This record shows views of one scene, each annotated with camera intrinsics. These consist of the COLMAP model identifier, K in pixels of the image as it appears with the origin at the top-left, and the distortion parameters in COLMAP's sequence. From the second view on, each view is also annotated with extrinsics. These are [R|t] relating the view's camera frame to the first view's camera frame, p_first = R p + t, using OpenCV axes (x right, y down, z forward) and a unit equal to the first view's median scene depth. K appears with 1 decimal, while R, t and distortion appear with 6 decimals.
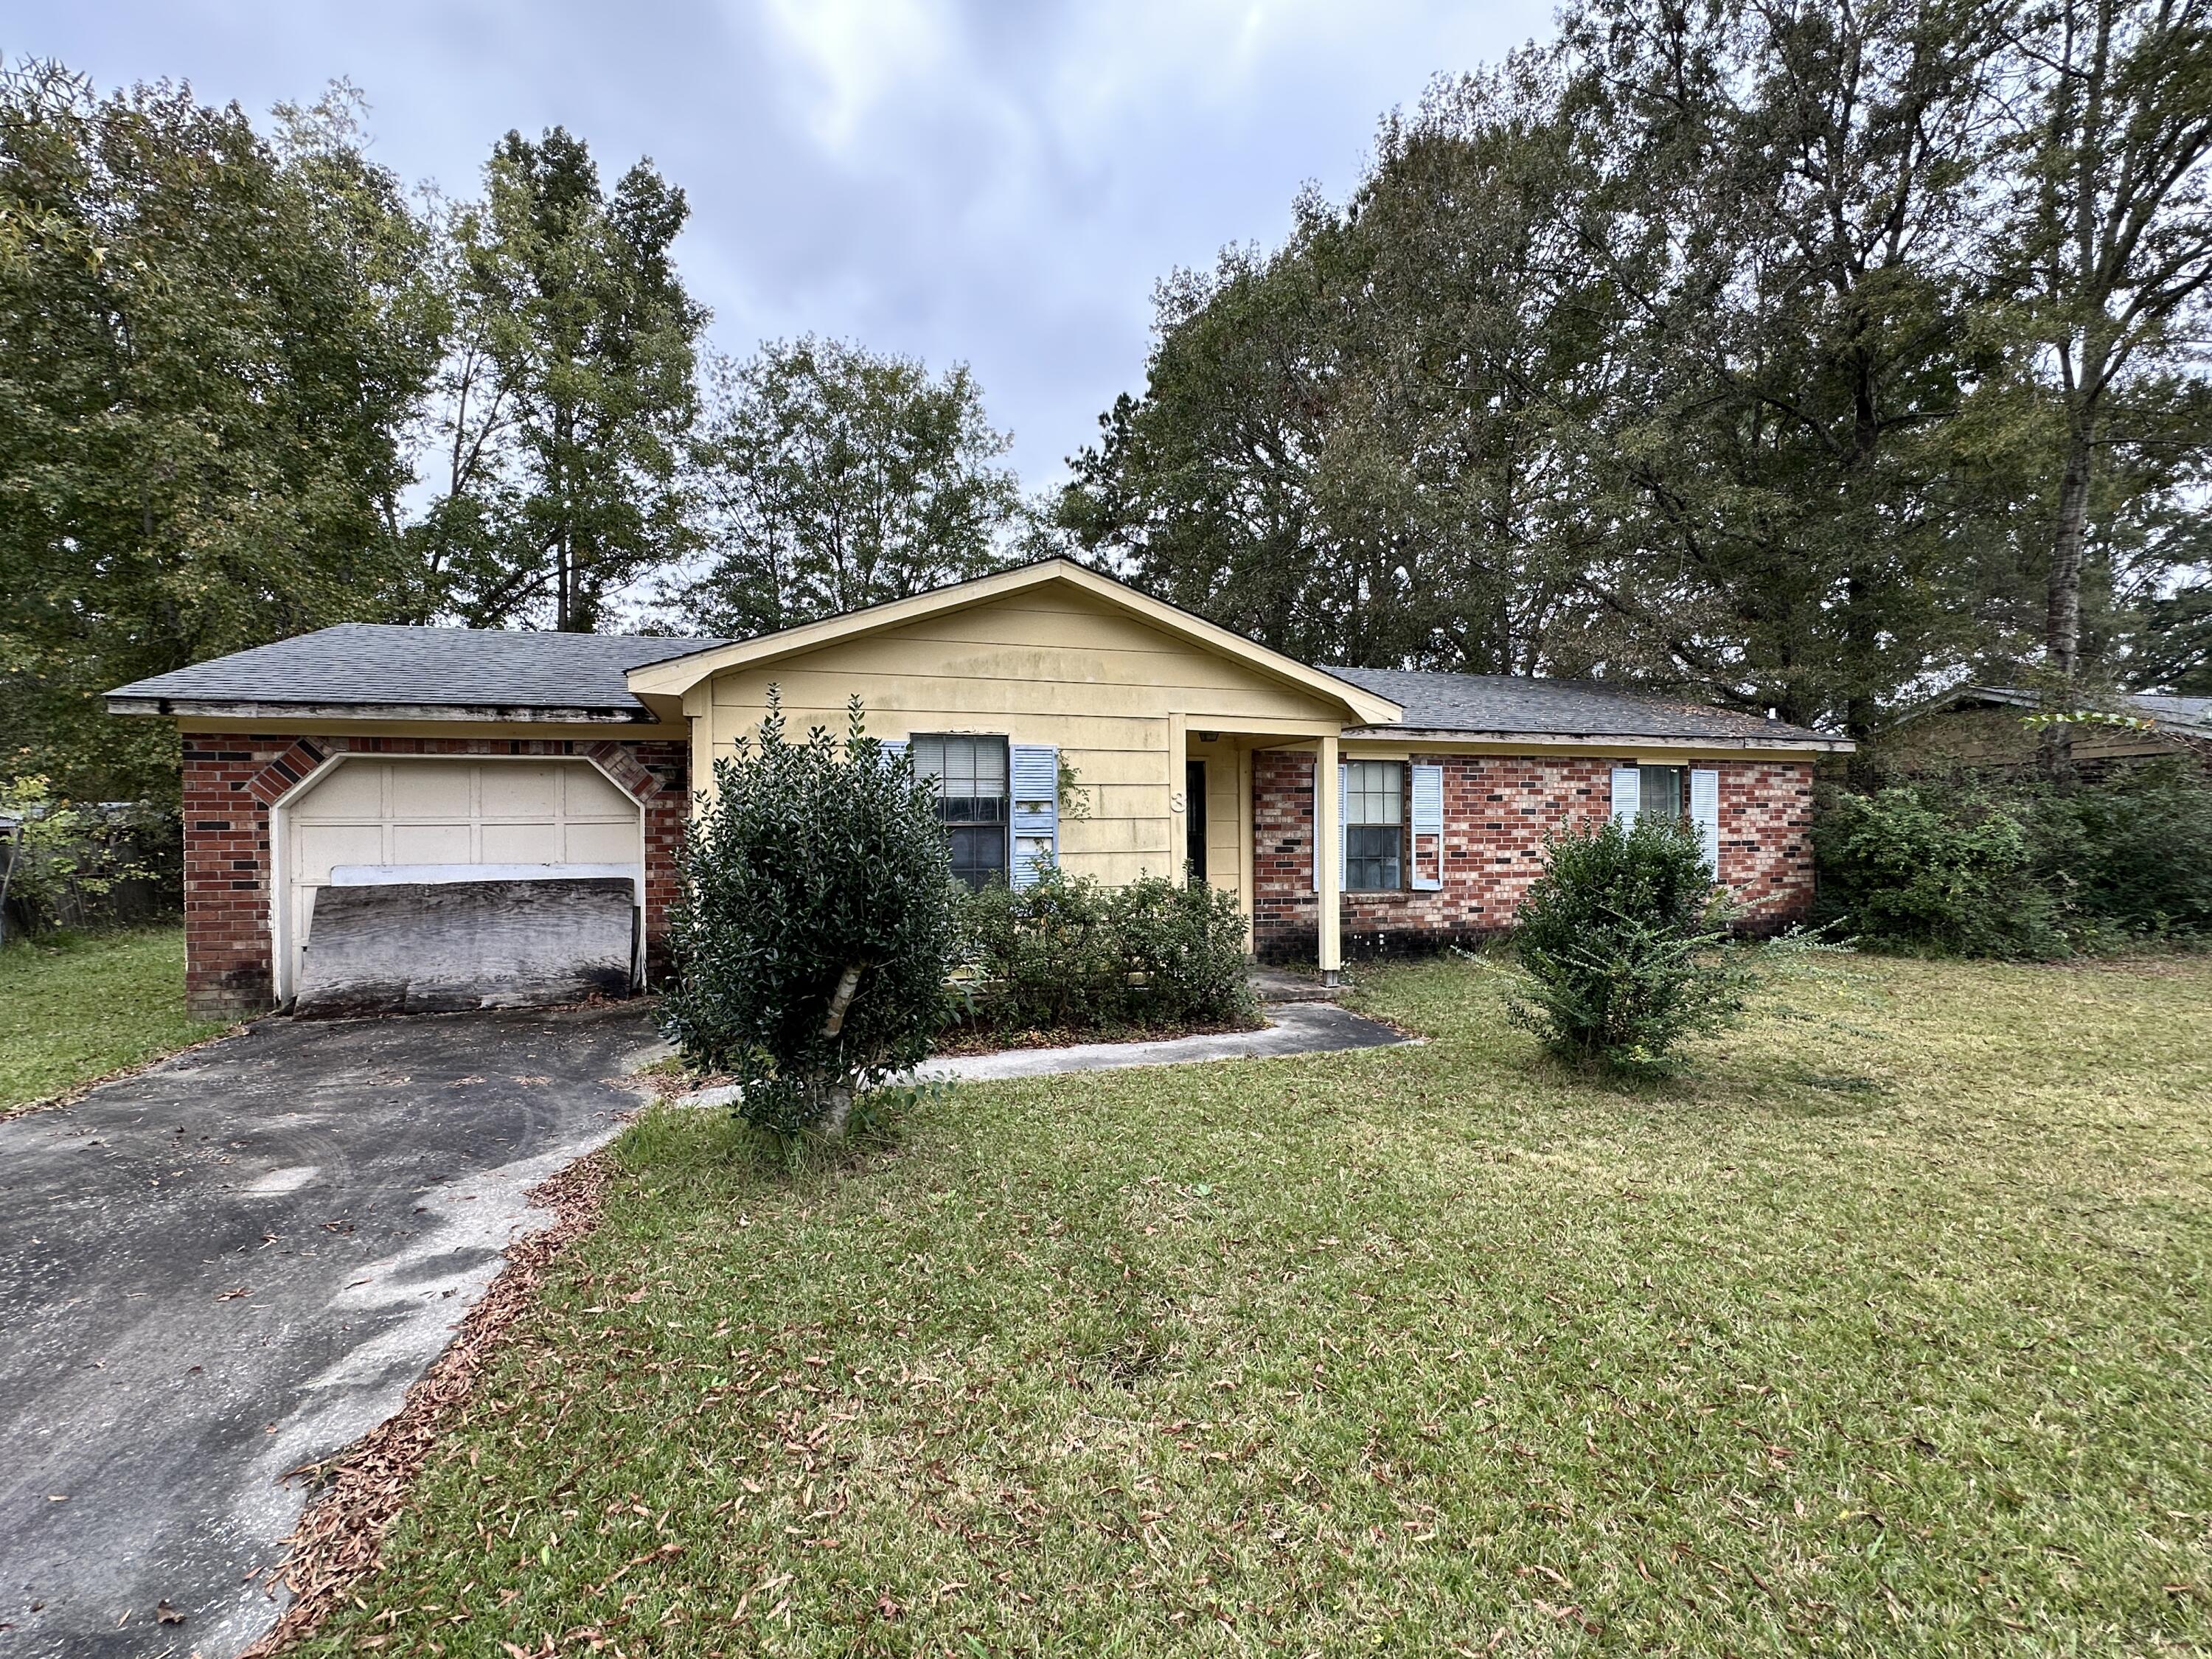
lens RADIAL K [[1003.4, 0, 1103.0], [0, 1003.4, 831.8], [0, 0, 1]] dist [-0.006881, 0.002200]
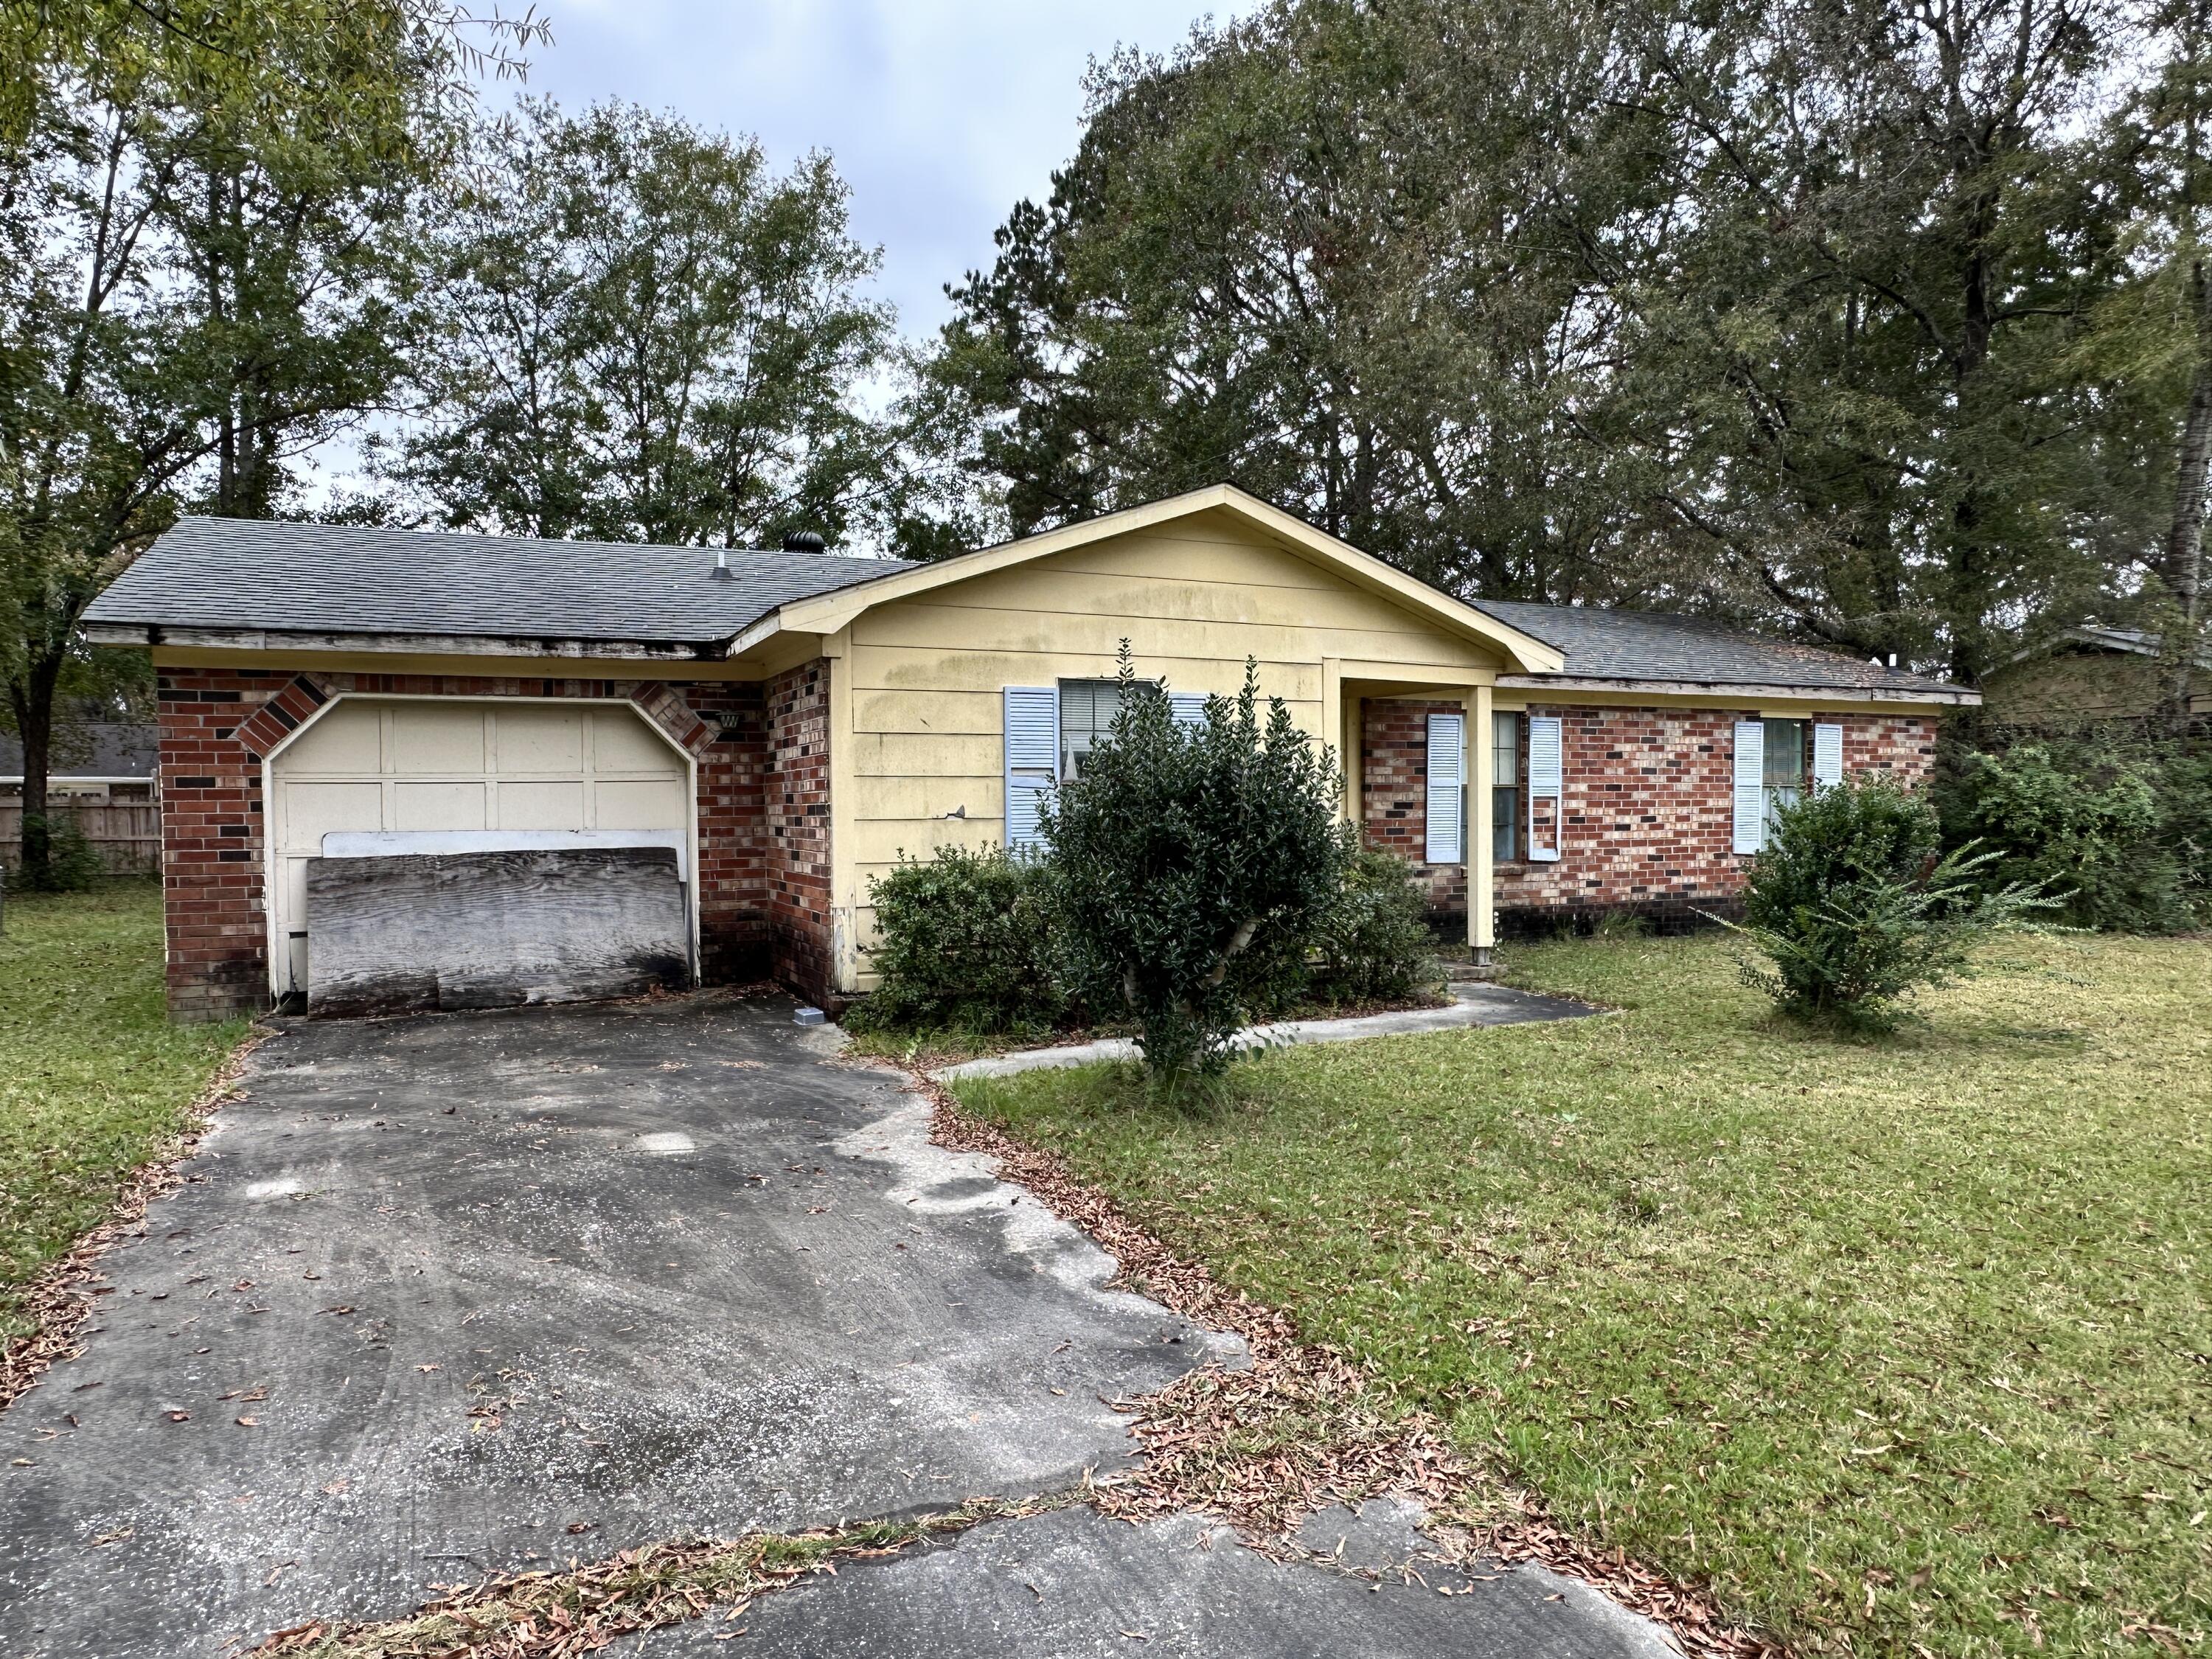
lens RADIAL K [[1426.5, 0, 1094.3], [0, 1426.5, 836.2], [0, 0, 1]] dist [-0.006949, 0.004215]
pose [[0.990439, -0.002651, 0.137929, -0.234060], [-0.000980, 0.999655, 0.026254, 0.004642], [-0.137951, -0.026138, 0.990094, -0.169520]]
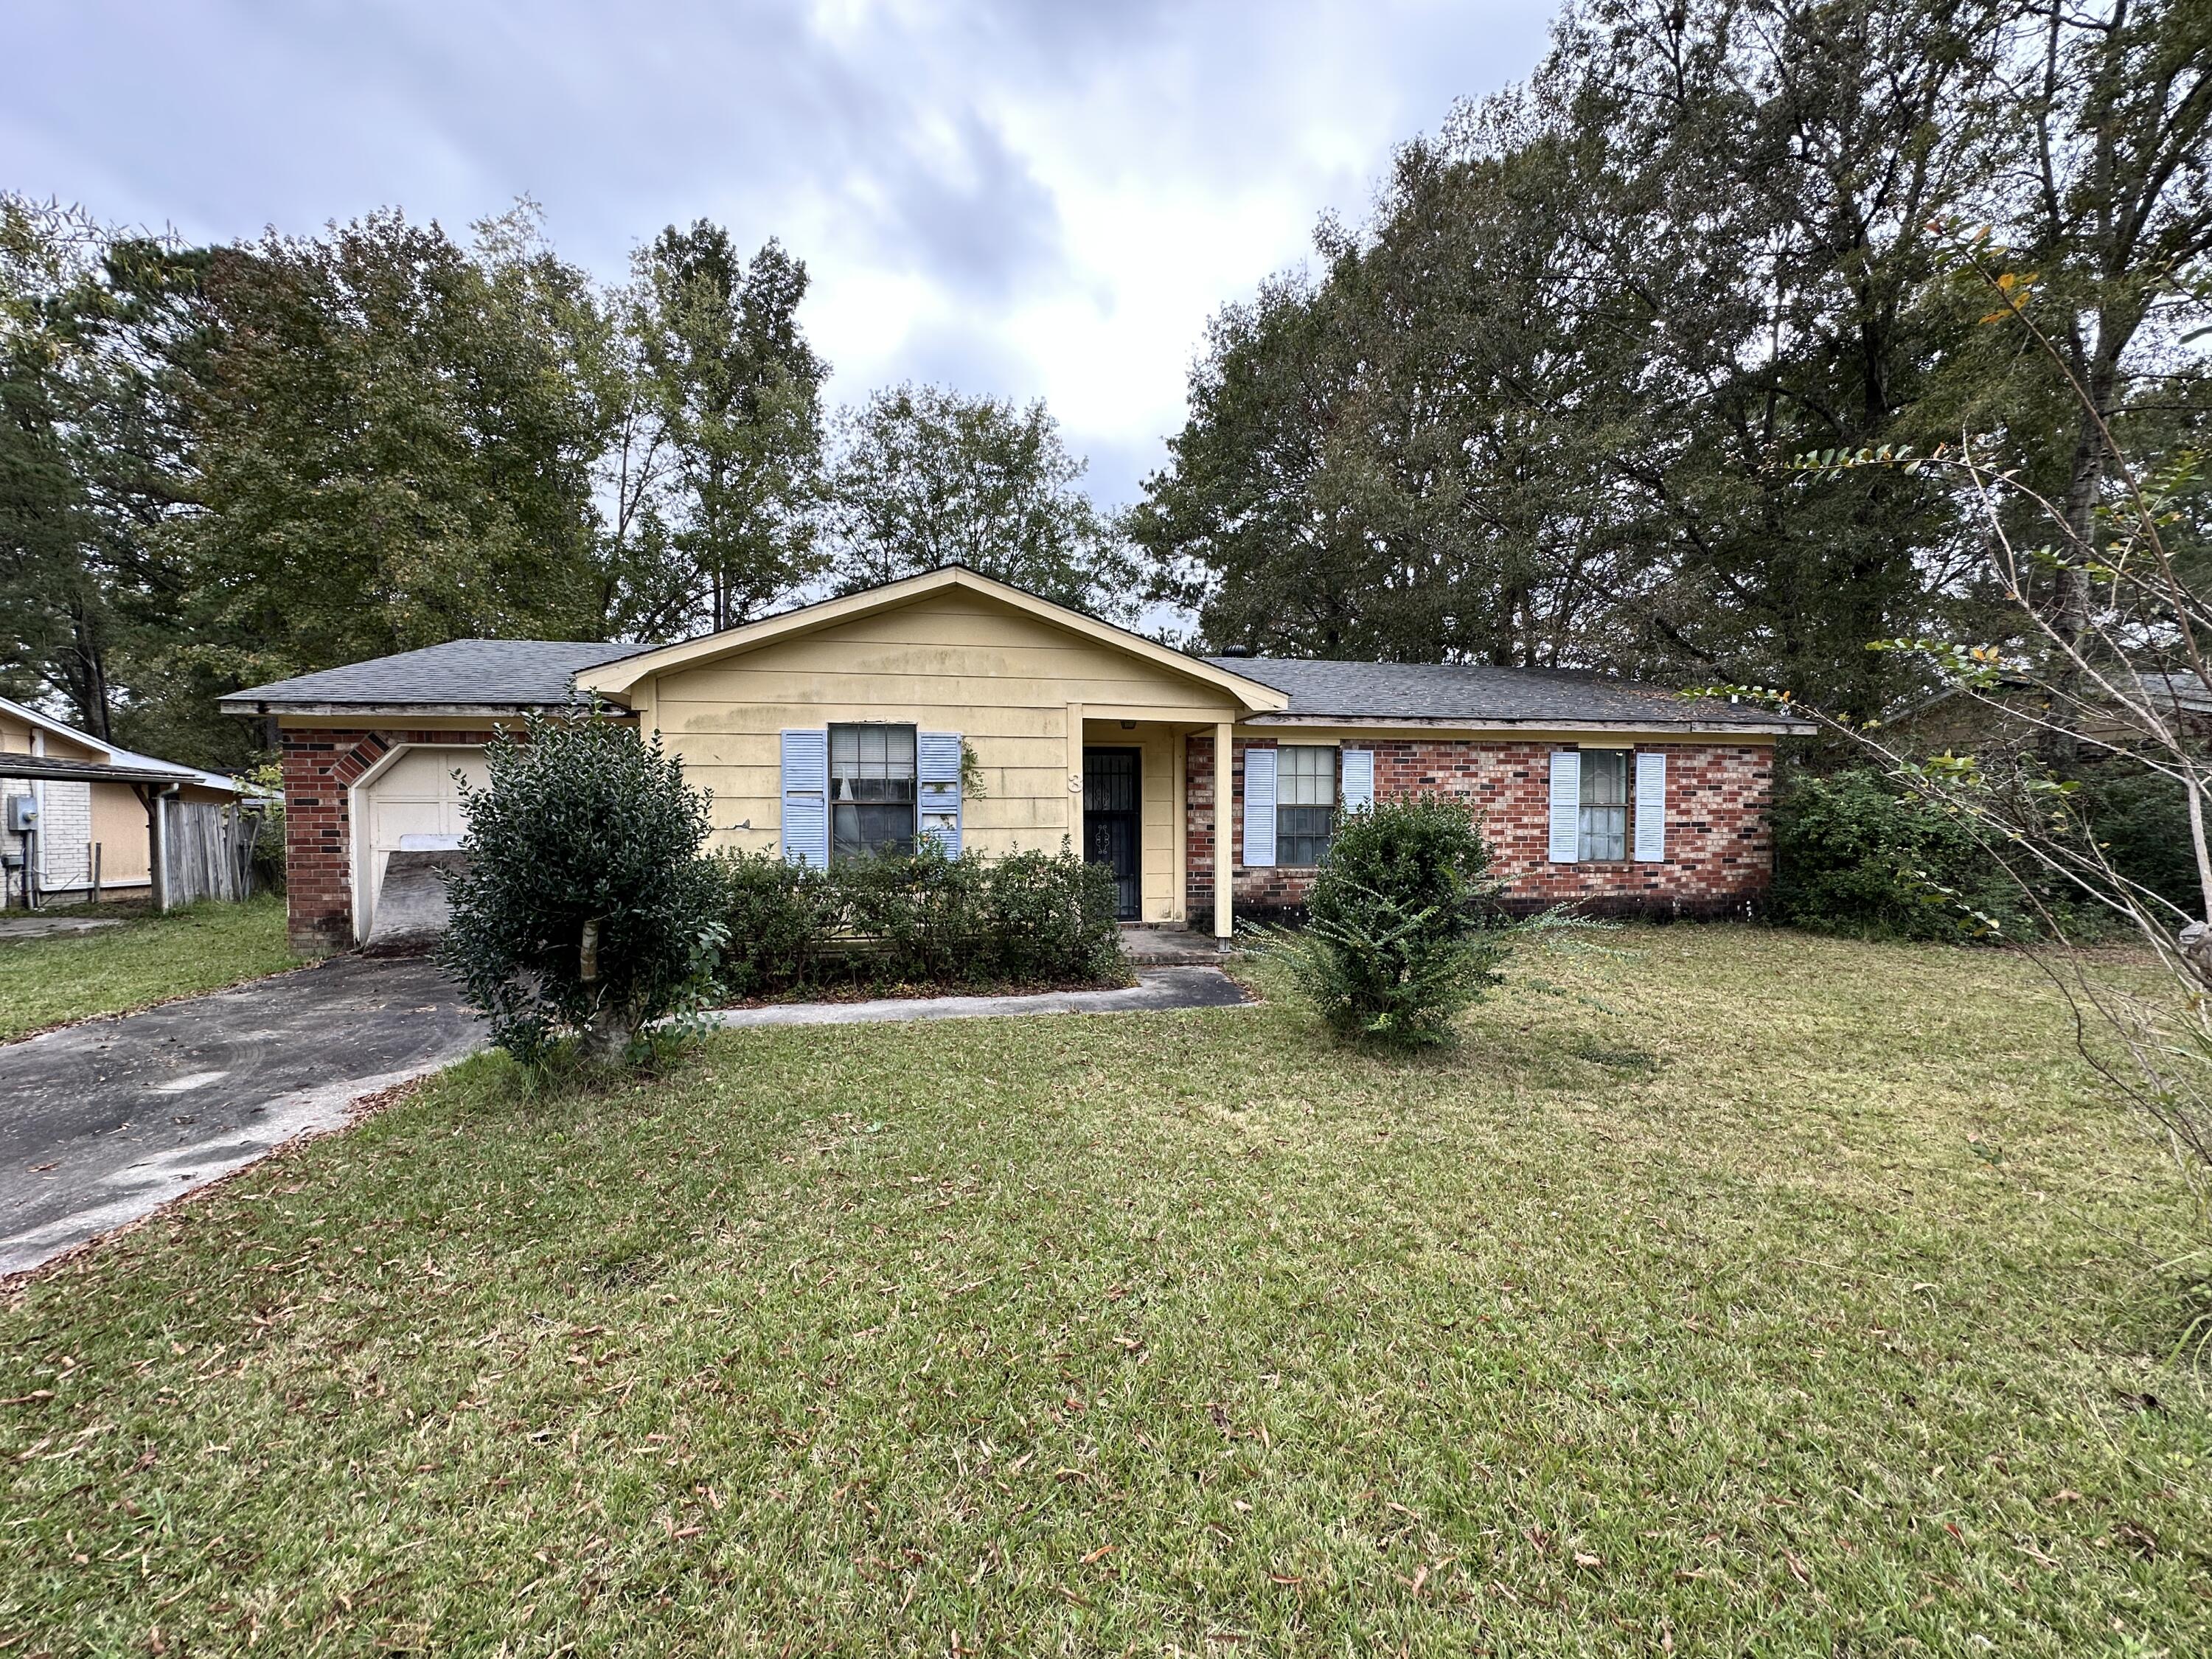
lens RADIAL K [[881.6, 0, 1101.9], [0, 881.6, 831.4], [0, 0, 1]] dist [-0.006123, 0.001013]
pose [[0.991045, 0.007041, -0.133339, 0.178175], [-0.004321, 0.999777, 0.020682, 0.002587], [0.133455, -0.019920, 0.990855, 0.025957]]
